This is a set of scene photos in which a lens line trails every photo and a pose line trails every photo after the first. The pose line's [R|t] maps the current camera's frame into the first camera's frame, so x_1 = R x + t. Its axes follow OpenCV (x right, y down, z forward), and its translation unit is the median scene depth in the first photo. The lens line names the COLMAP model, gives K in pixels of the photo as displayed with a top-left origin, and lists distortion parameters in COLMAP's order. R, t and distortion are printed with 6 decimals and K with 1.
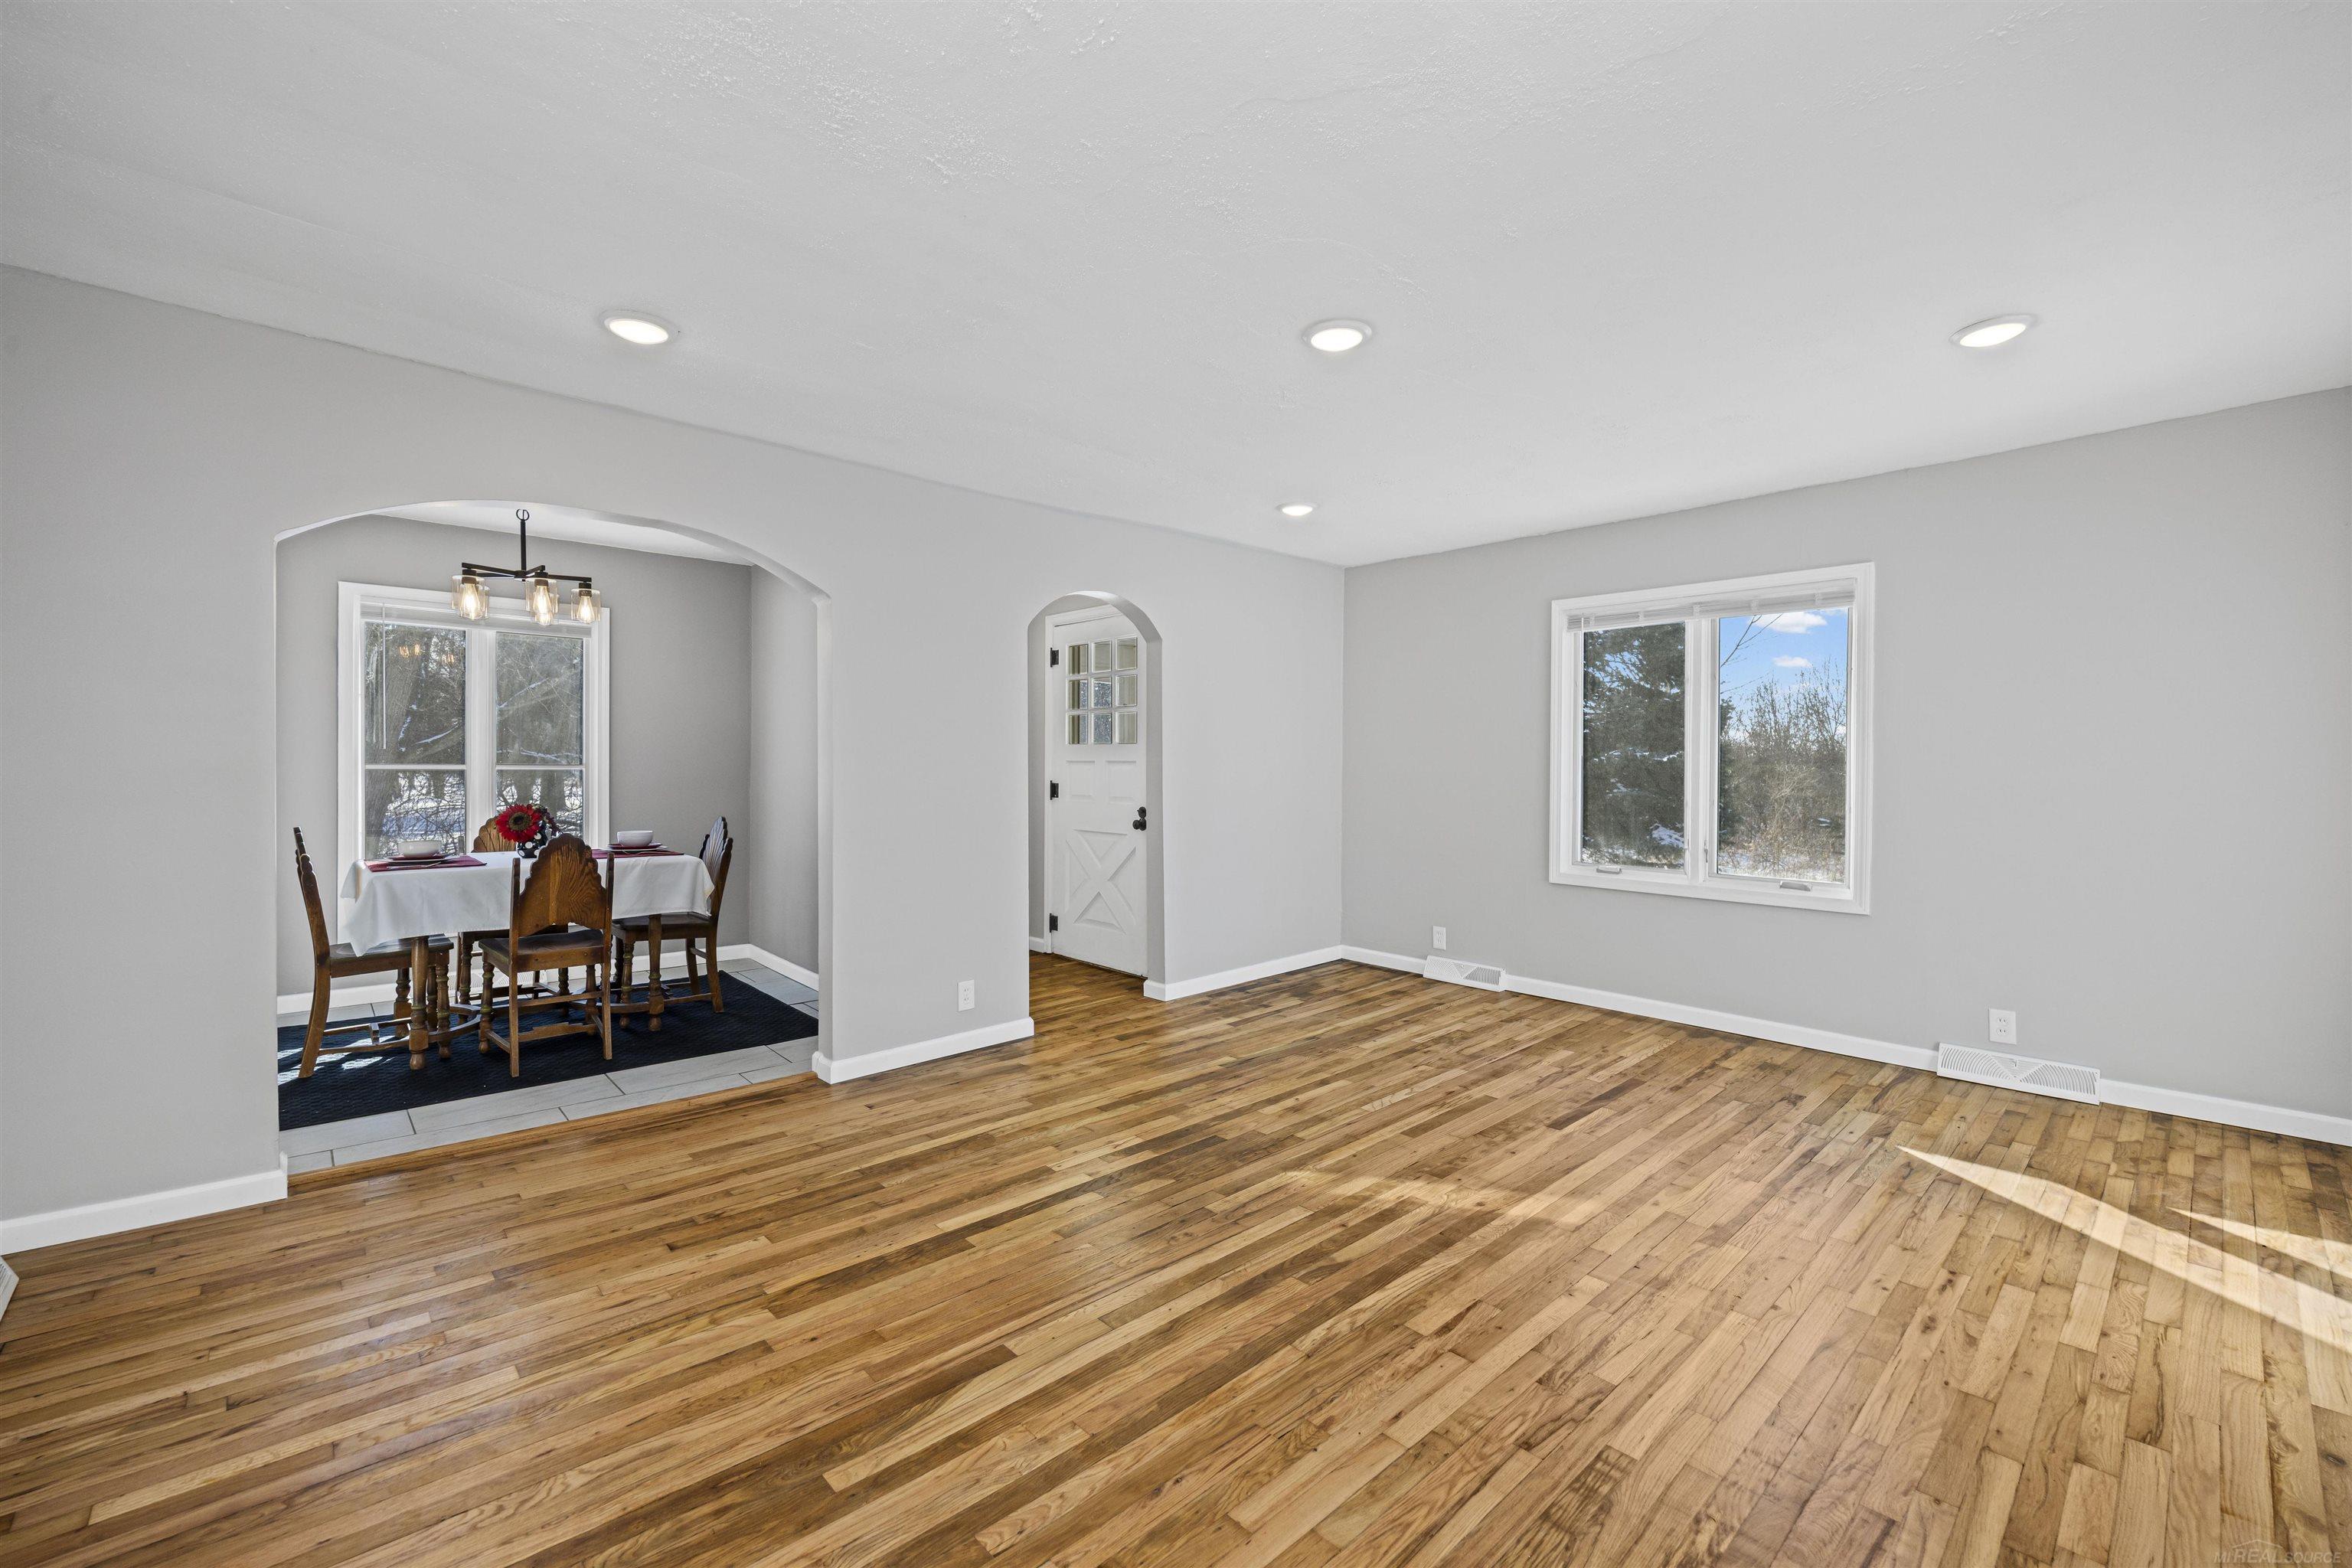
lens RADIAL K [[981.8, 0, 1172.9], [0, 981.8, 767.4], [0, 0, 1]] dist [-0.006981, -0.000400]
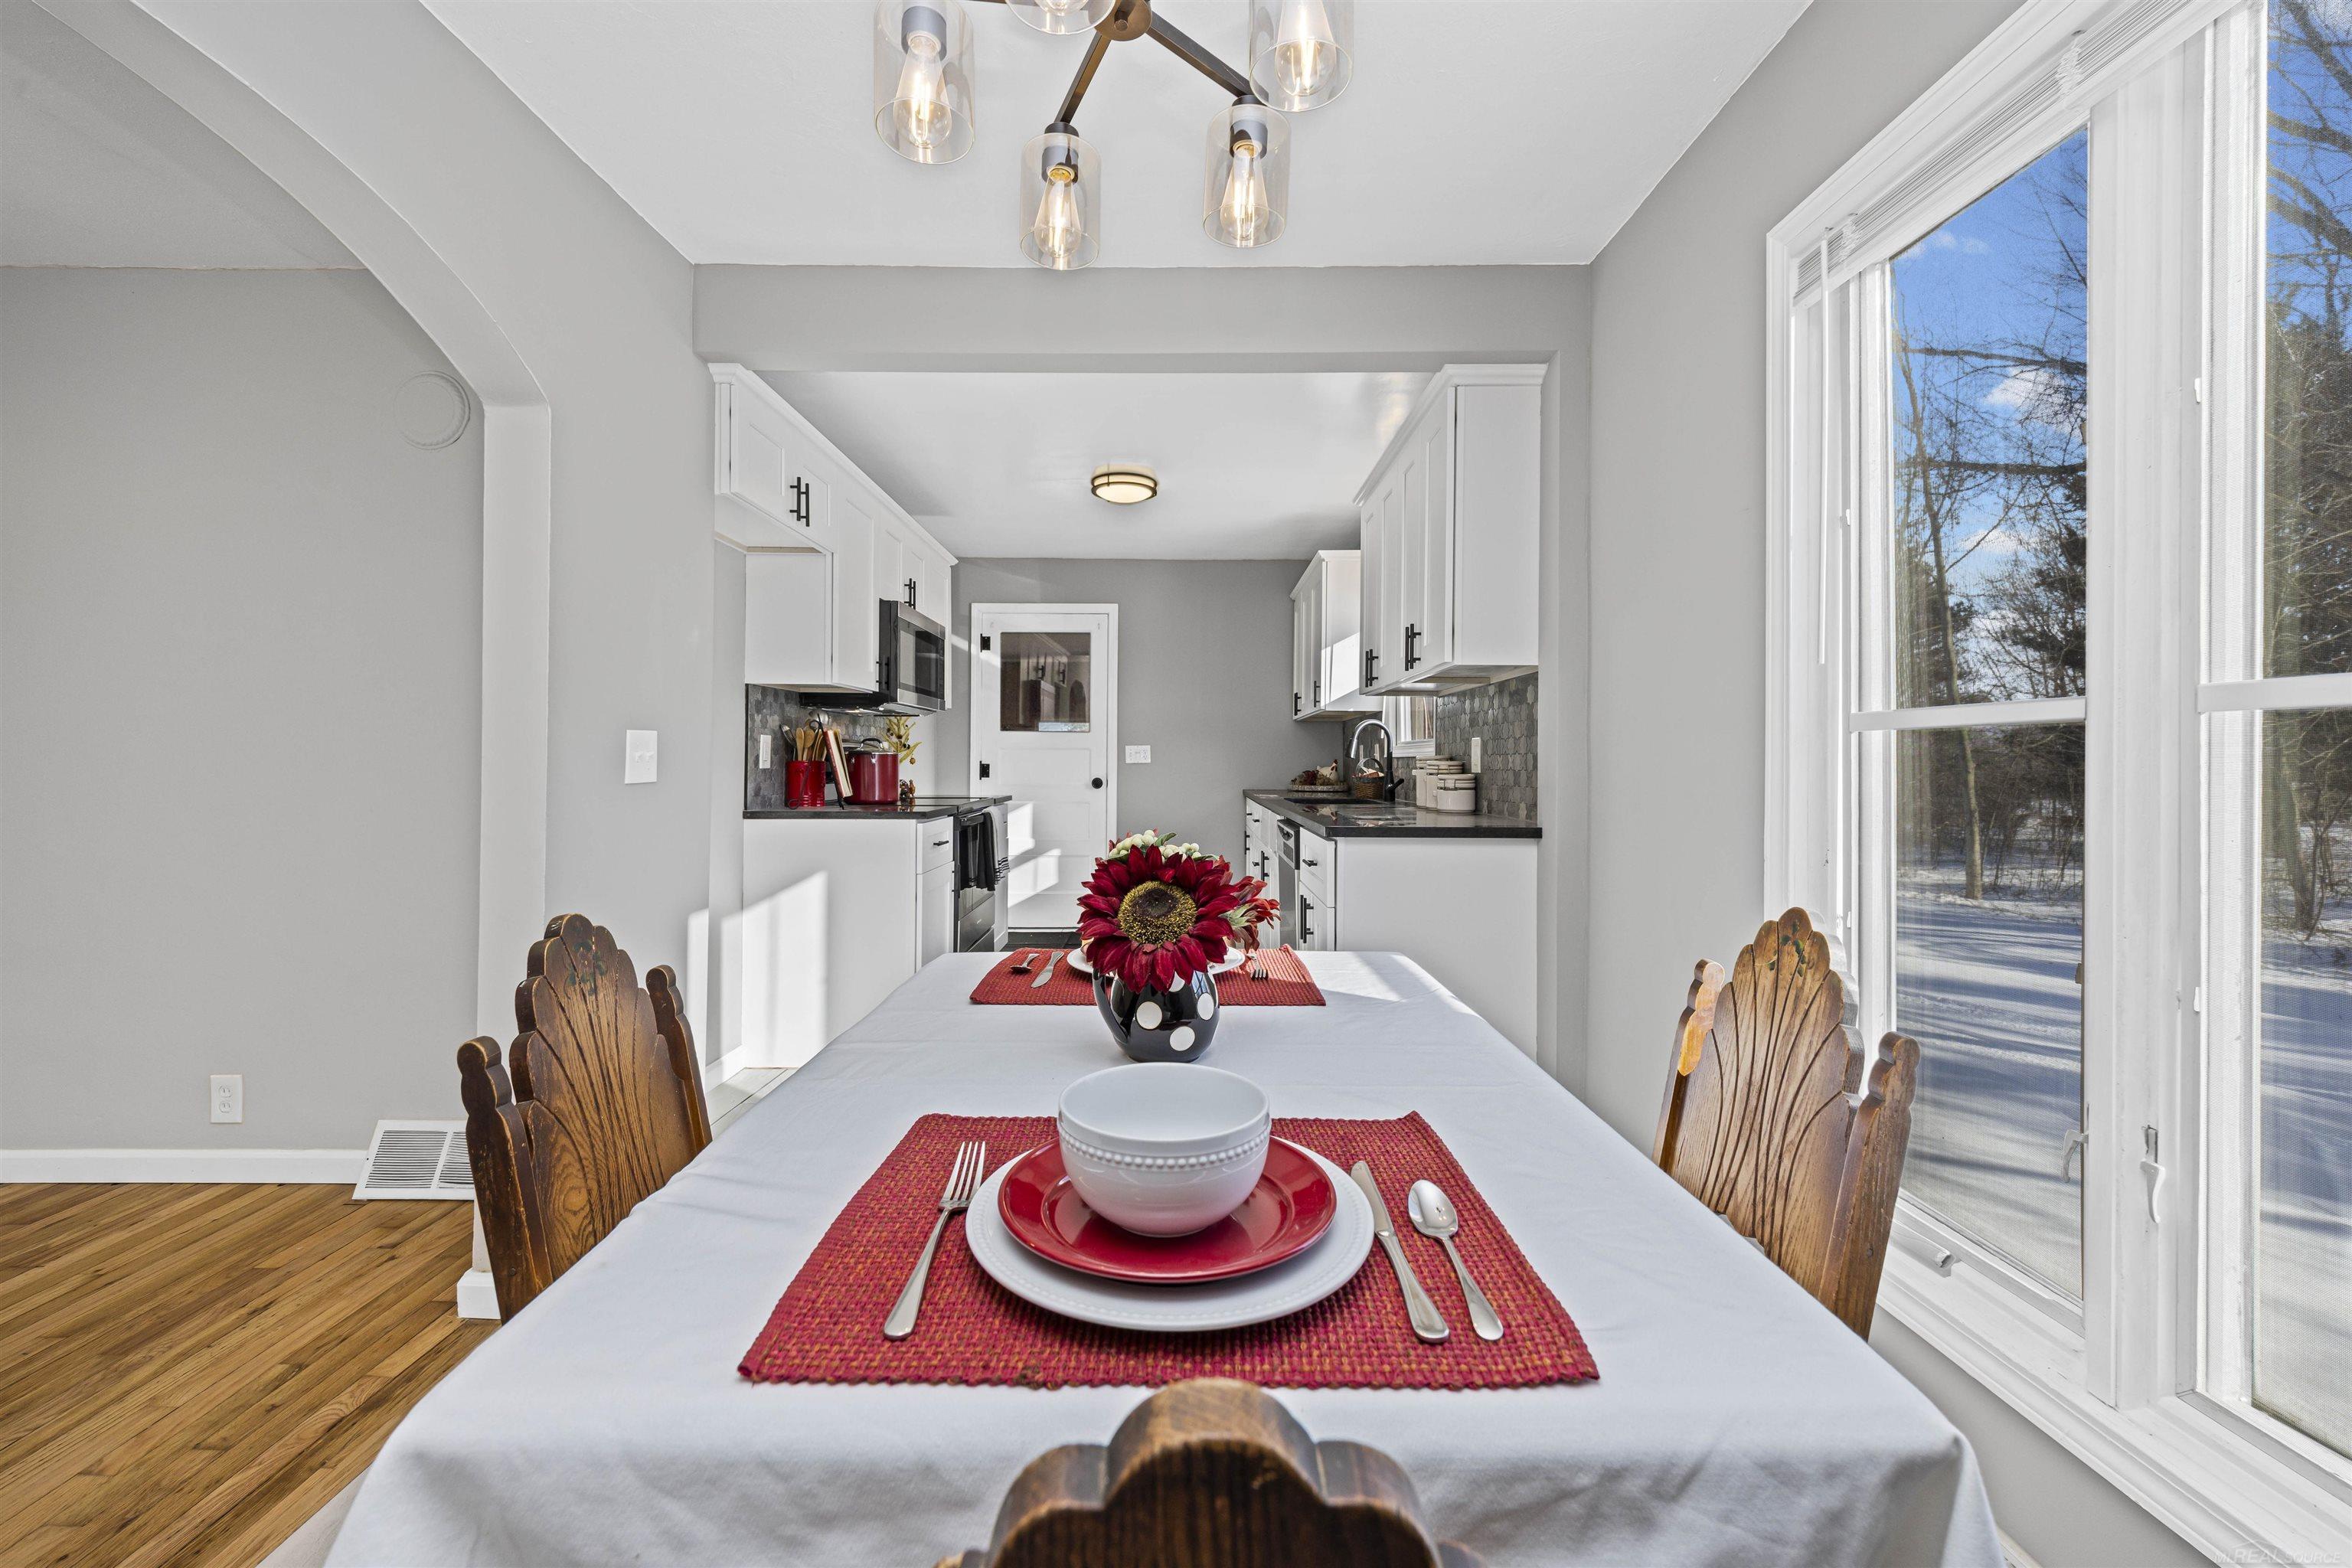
lens RADIAL K [[934.7, 0, 1177.5], [0, 934.7, 759.4], [0, 0, 1]] dist [-0.002248, -0.000003]
pose [[-0.683312, -0.009214, -0.730069, -0.594094], [-0.010268, 0.999943, -0.003010, 0.019644], [0.730055, 0.005440, -0.683367, 1.441576]]
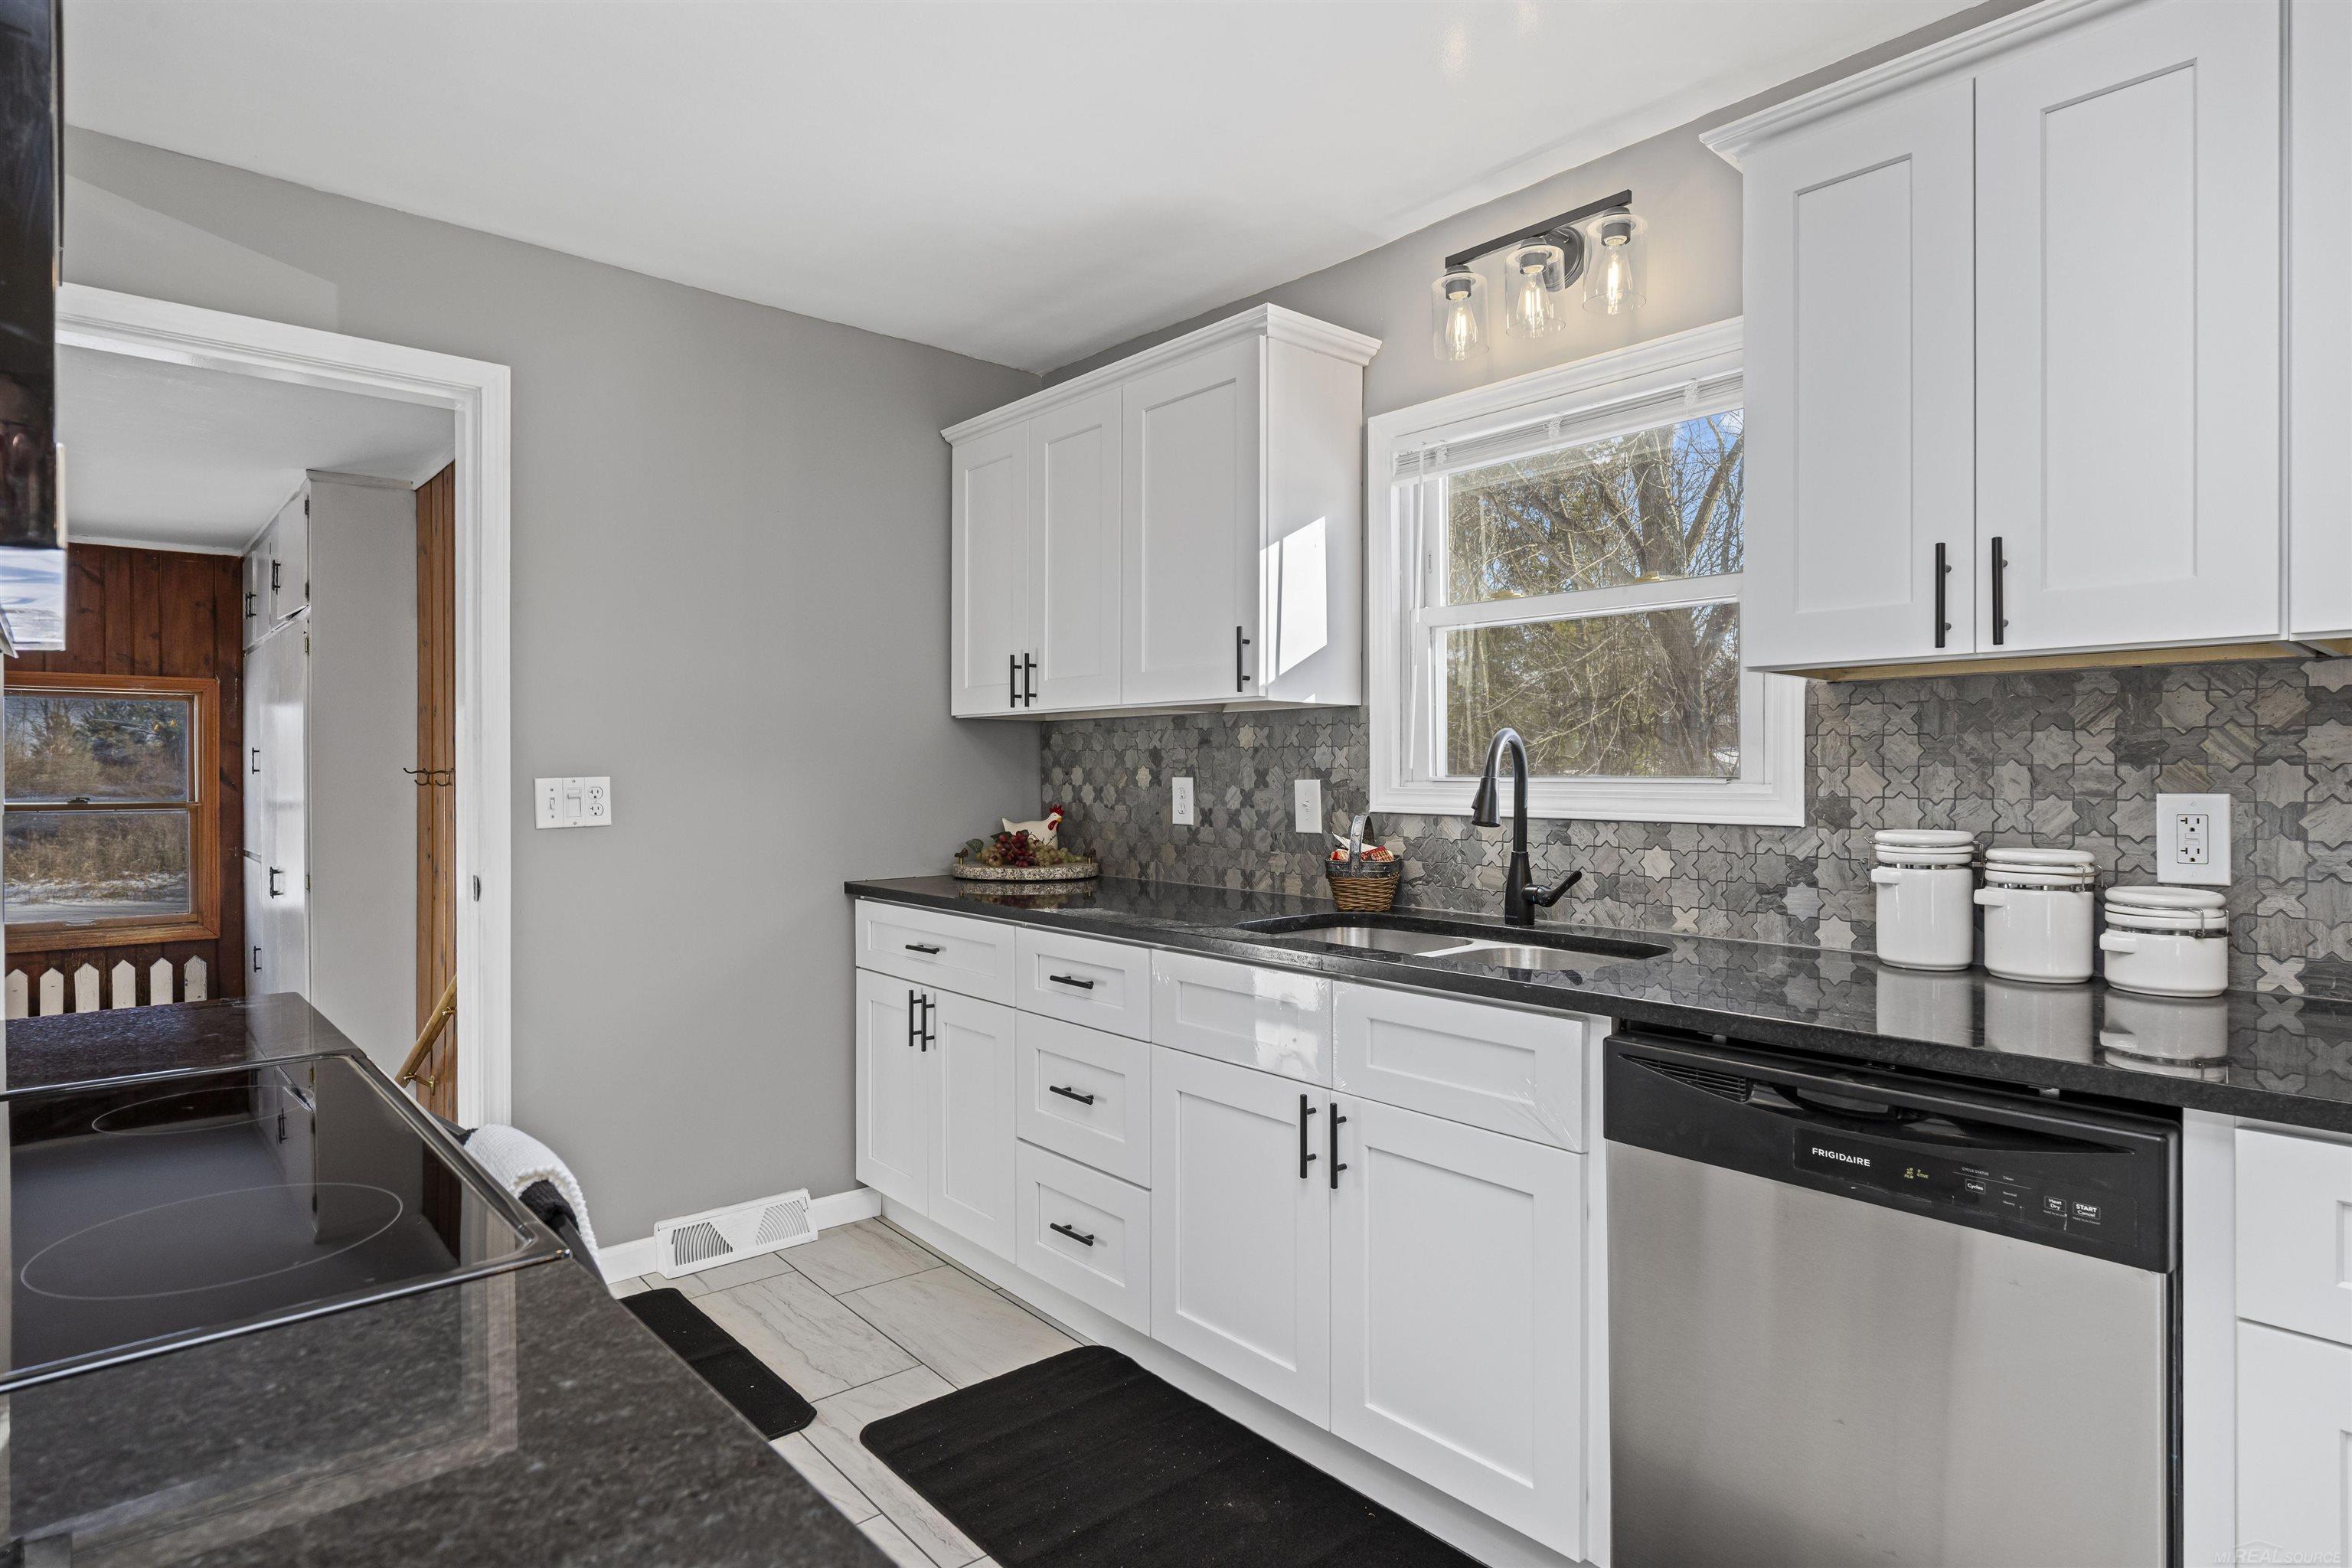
lens RADIAL K [[1261.2, 0, 1176.5], [0, 1261.2, 776.2], [0, 0, 1]] dist [0.000669, -0.002012]
pose [[-0.025234, 0.002240, -0.999679, -0.983662], [-0.003025, 0.999993, 0.002318, -0.015145], [0.999677, 0.003082, -0.025227, 0.628016]]
